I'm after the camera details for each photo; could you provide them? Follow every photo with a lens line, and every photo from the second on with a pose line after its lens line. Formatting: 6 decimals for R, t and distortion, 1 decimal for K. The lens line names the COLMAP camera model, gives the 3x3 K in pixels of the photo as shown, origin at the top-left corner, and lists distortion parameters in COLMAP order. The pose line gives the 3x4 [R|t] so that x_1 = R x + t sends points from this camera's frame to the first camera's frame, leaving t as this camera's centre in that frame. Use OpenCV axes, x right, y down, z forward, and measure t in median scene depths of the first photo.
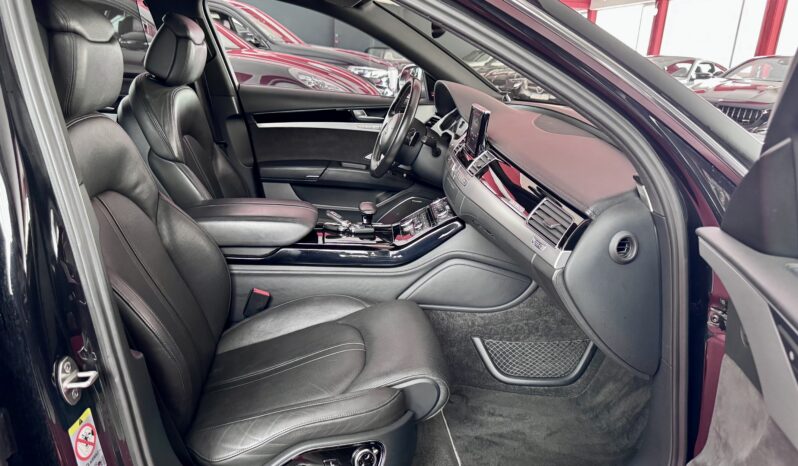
lens RADIAL K [[576.1, 0, 408.1], [0, 576.1, 220.2], [0, 0, 1]] dist [0.025133, -0.006185]
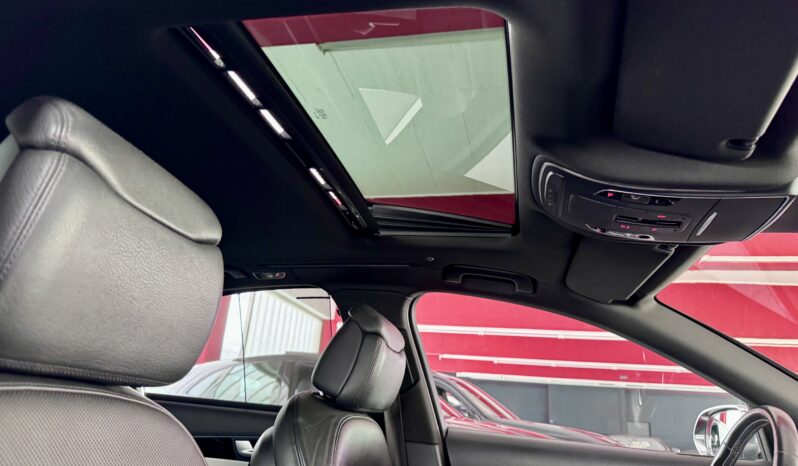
lens RADIAL K [[576.1, 0, 408.1], [0, 576.1, 220.2], [0, 0, 1]] dist [0.025133, -0.006185]
pose [[0.940948, -0.091674, -0.325903, -0.099151], [-0.120479, 0.808951, -0.575398, -0.036930], [0.316389, 0.580684, 0.750136, 0.362759]]
